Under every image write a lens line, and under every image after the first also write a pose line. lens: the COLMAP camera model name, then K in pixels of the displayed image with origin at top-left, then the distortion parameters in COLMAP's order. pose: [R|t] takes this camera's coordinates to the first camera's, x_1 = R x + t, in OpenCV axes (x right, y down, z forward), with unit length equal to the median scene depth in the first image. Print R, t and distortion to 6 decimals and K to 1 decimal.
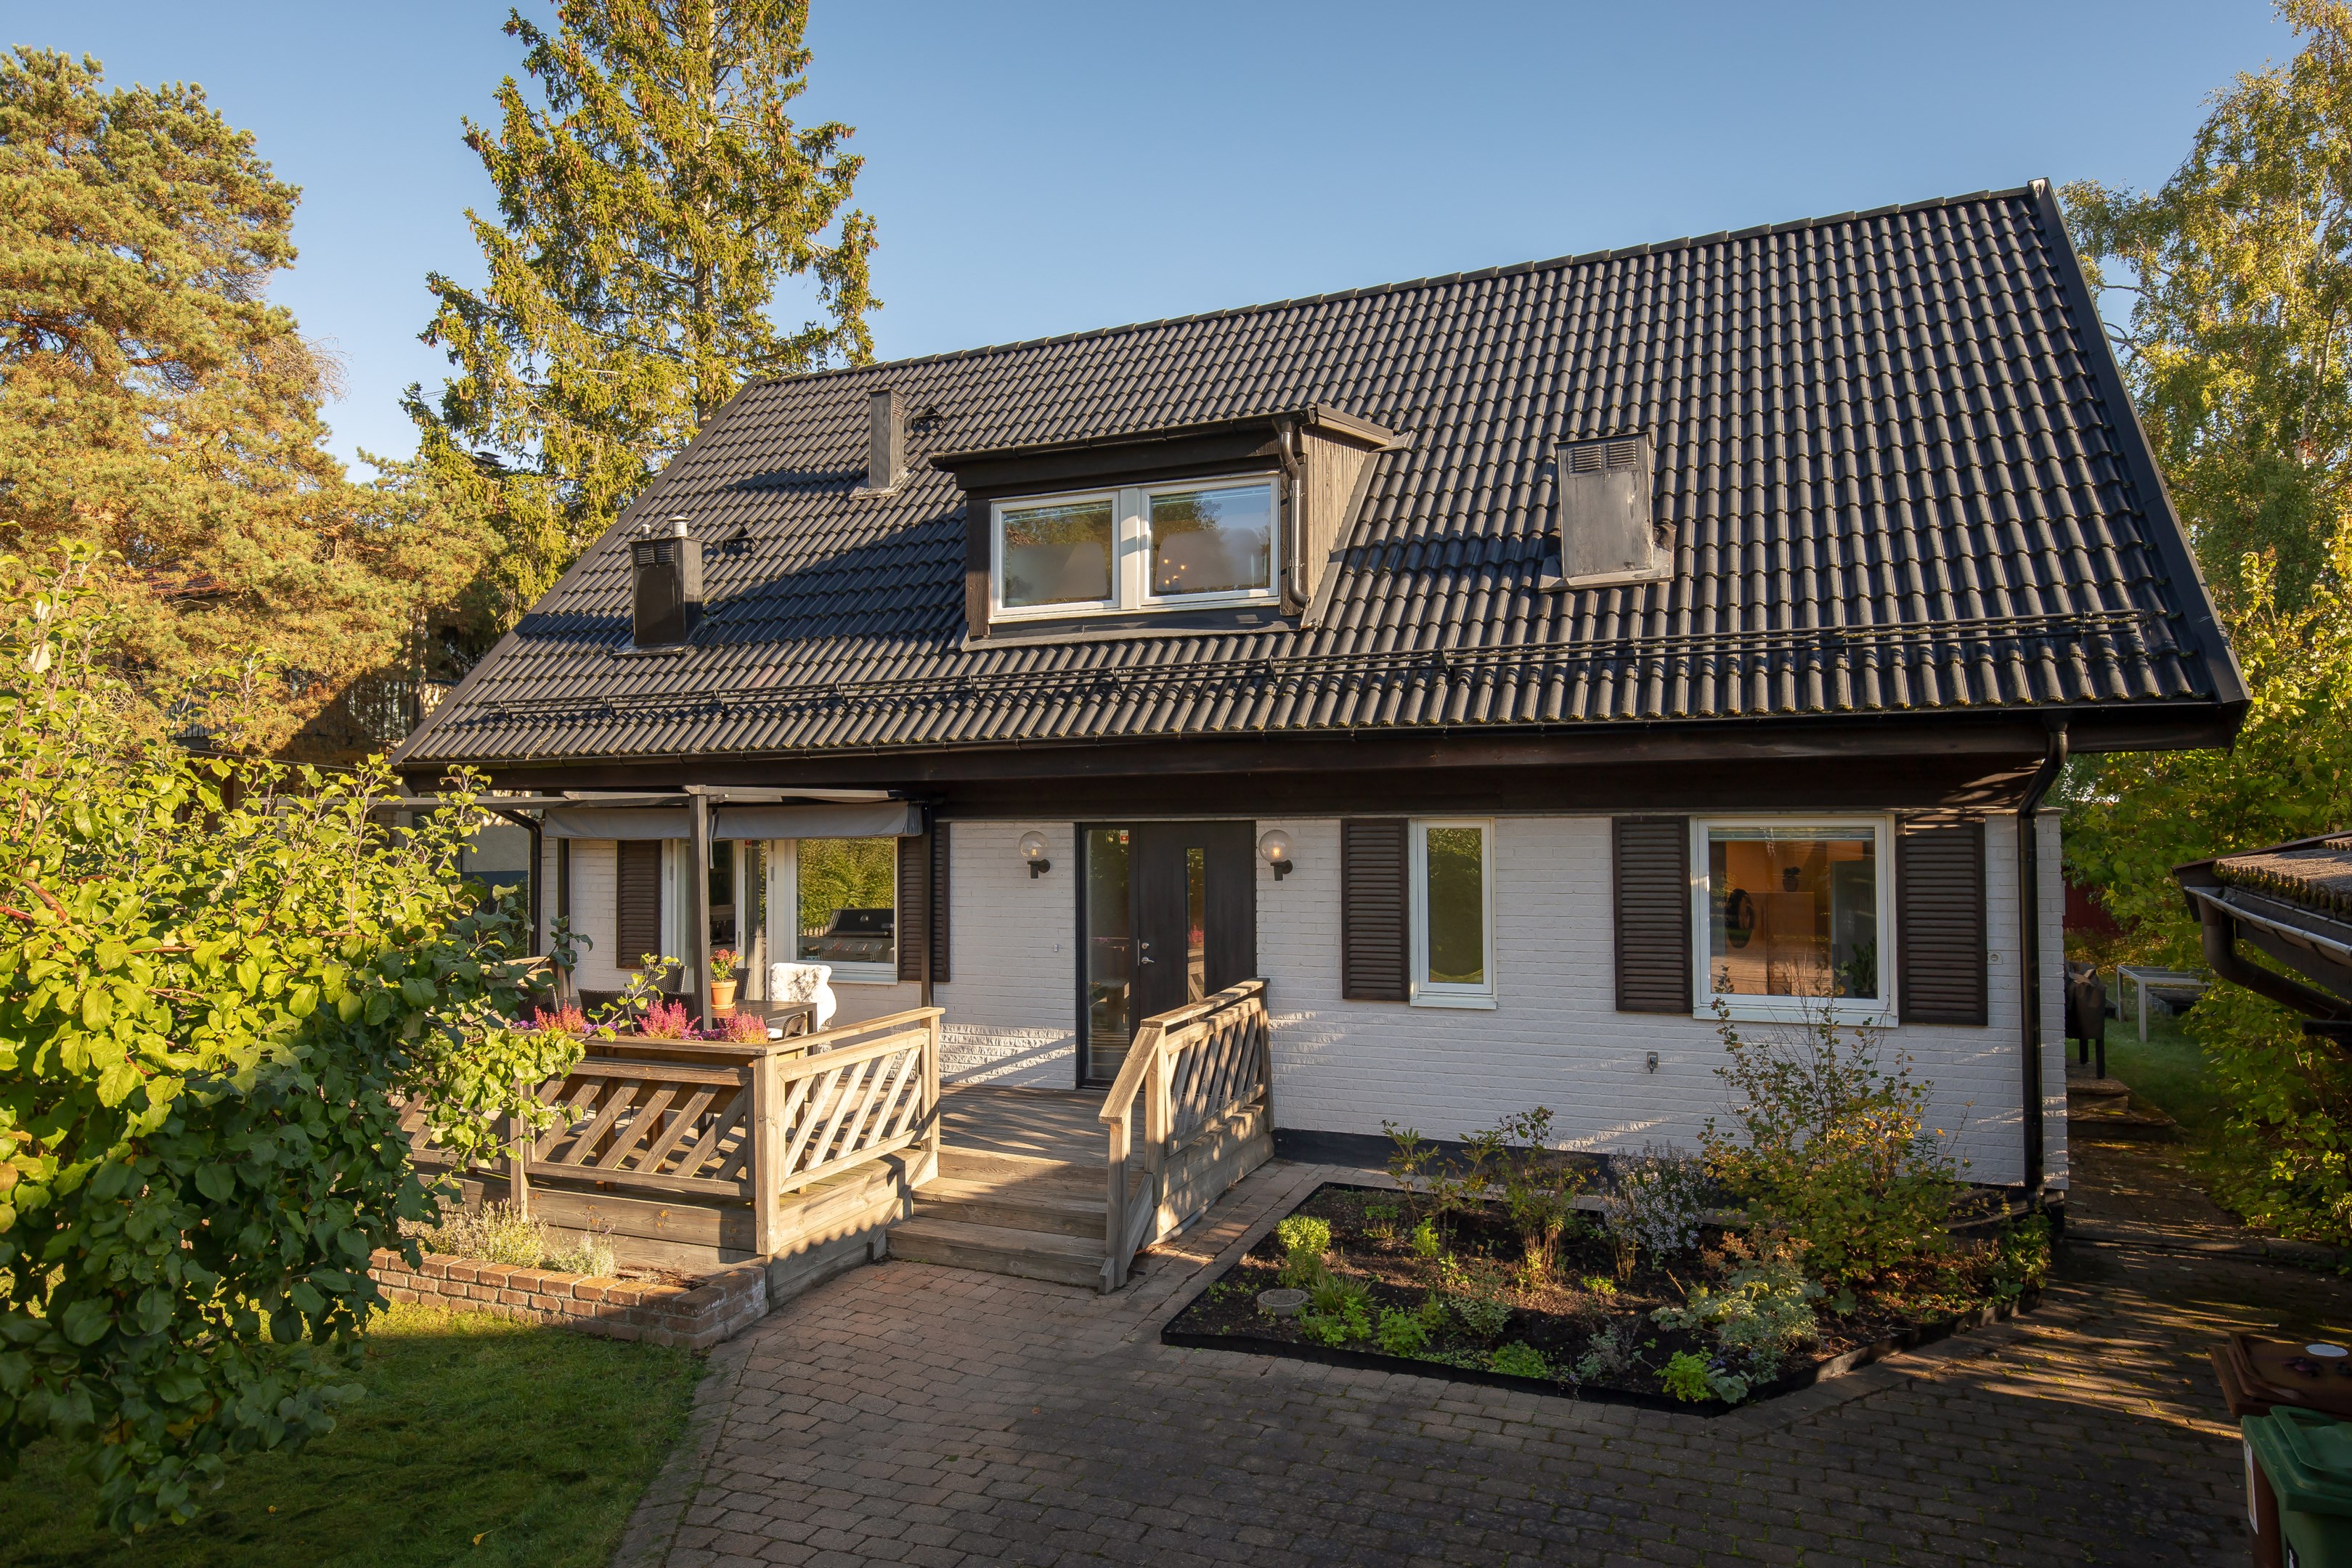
lens RADIAL K [[1372.1, 0, 1172.6], [0, 1372.1, 794.9], [0, 0, 1]] dist [-0.003337, 0.001069]
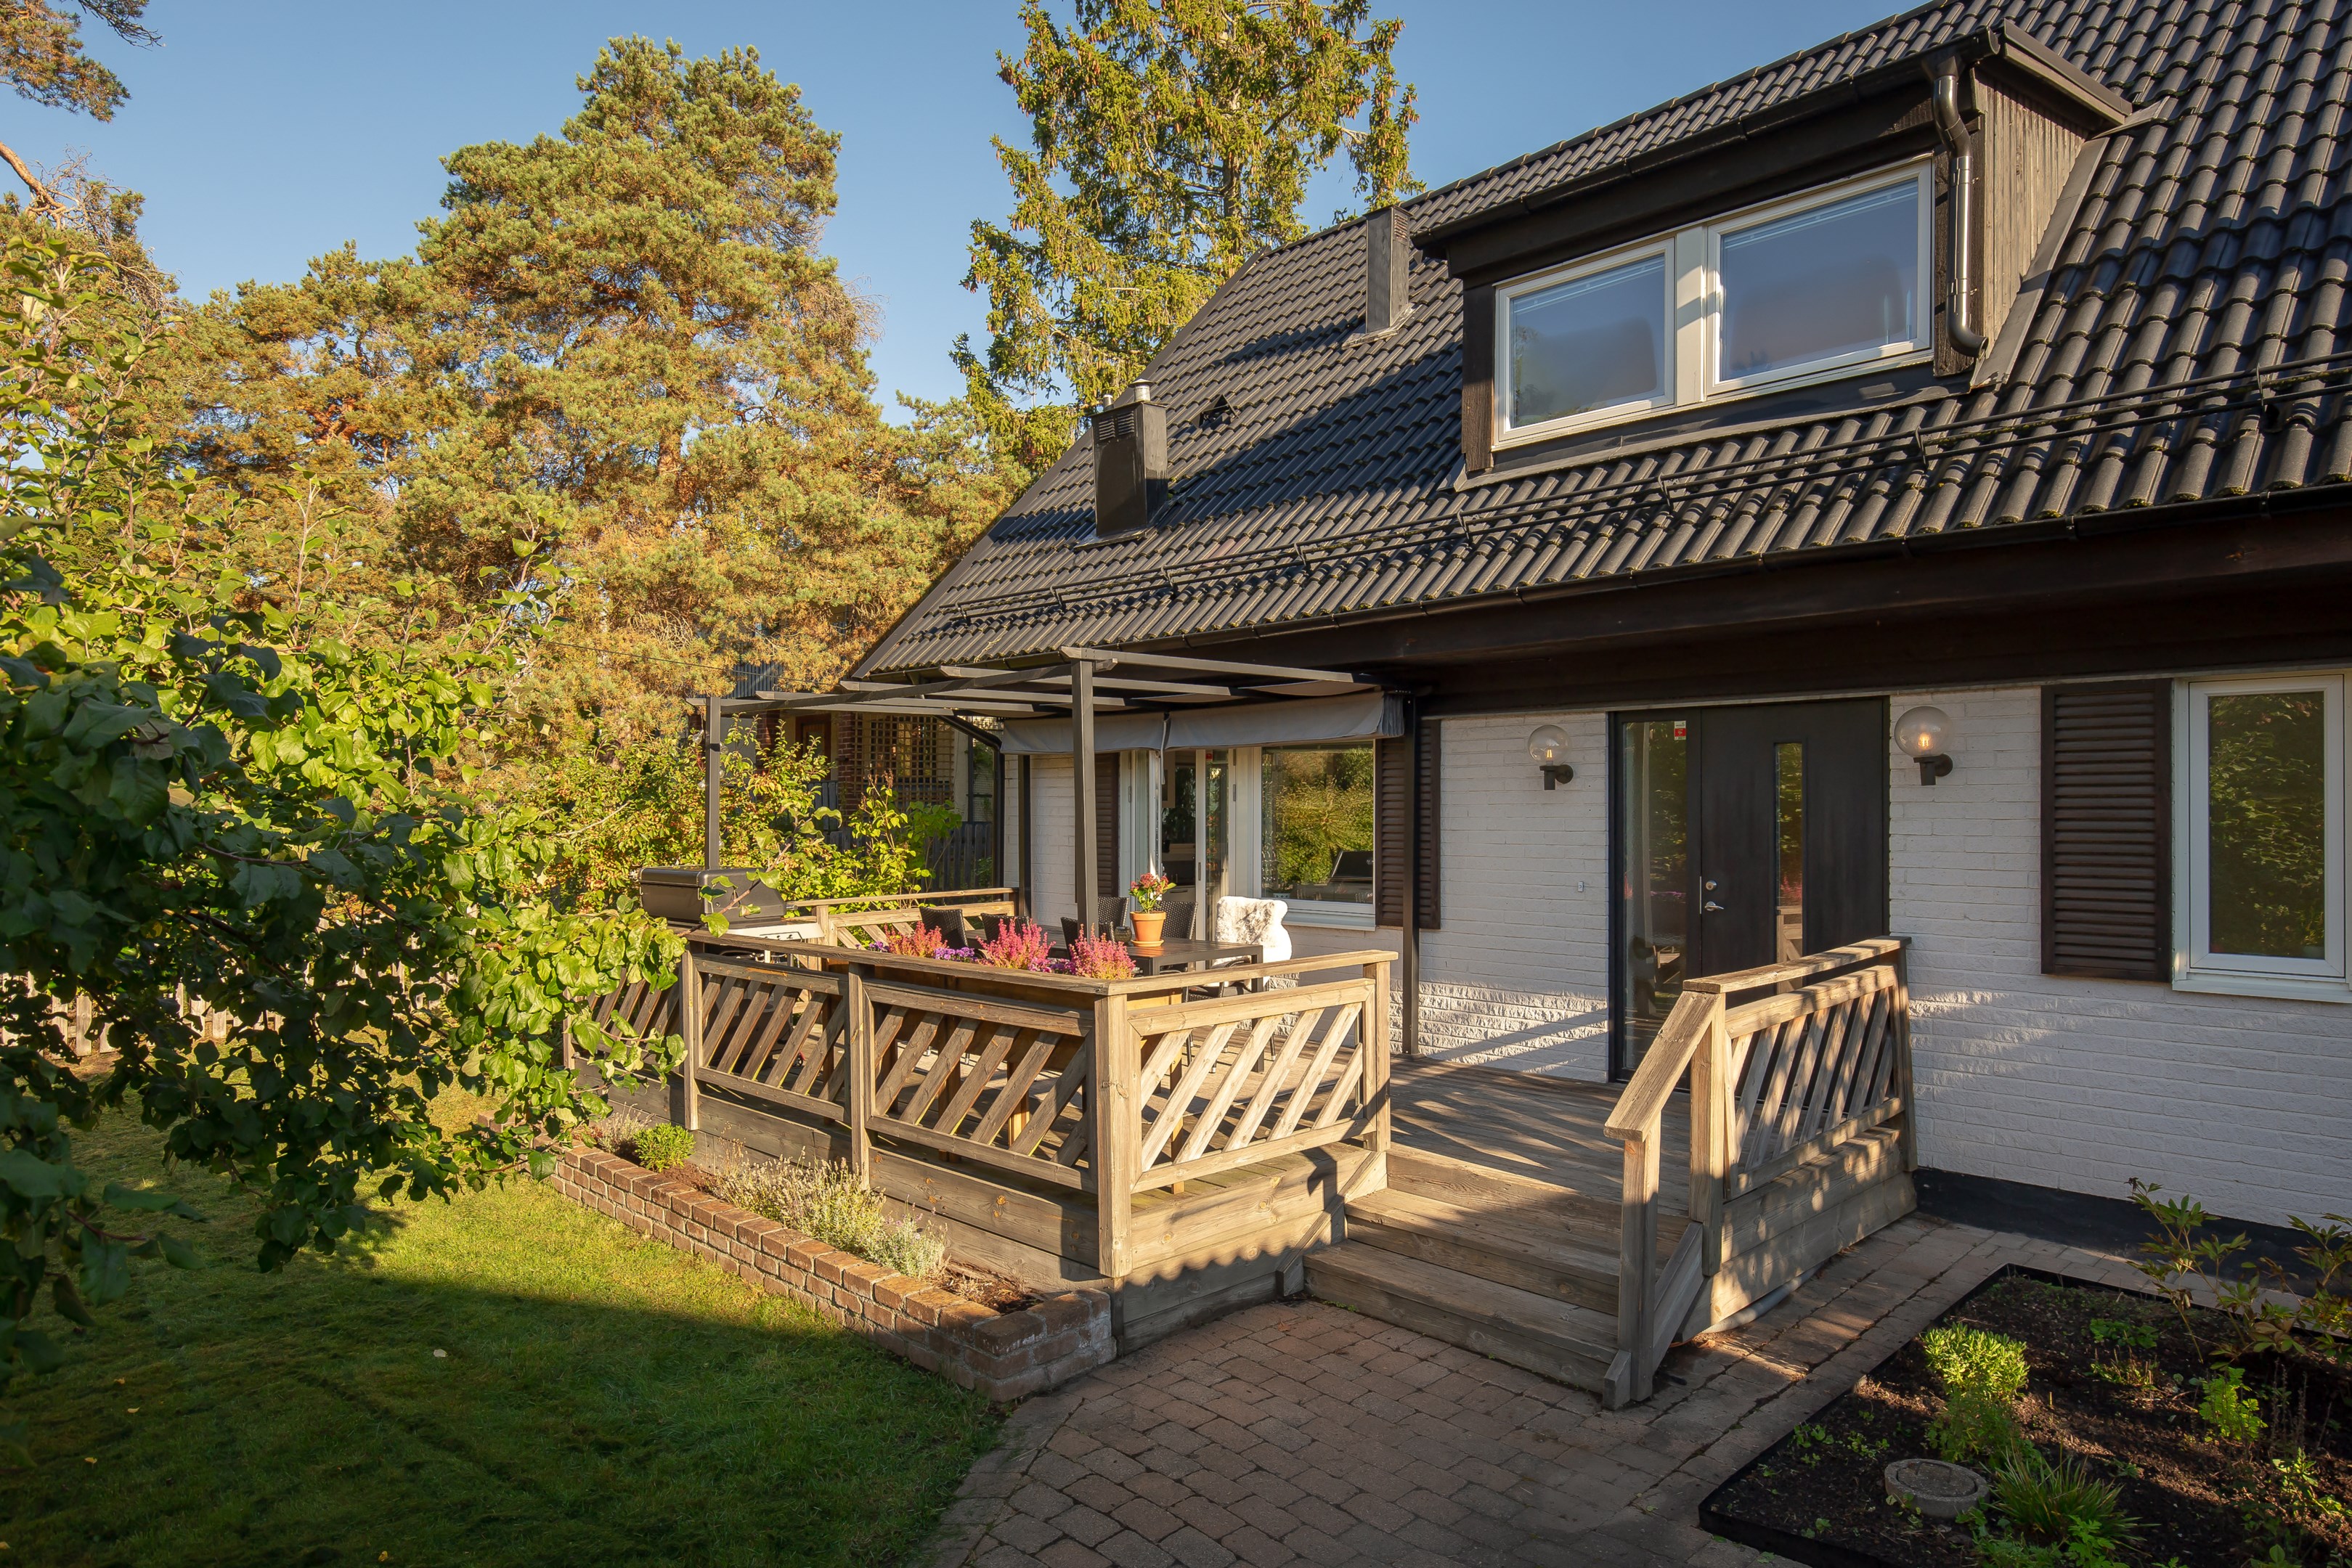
lens RADIAL K [[1405.9, 0, 1187.2], [0, 1405.9, 803.8], [0, 0, 1]] dist [-0.003728, 0.004559]
pose [[0.919464, 0.004618, -0.393147, 0.015660], [0.004400, 0.999748, 0.022034, 0.051306], [0.393150, -0.021989, 0.919211, 0.239874]]
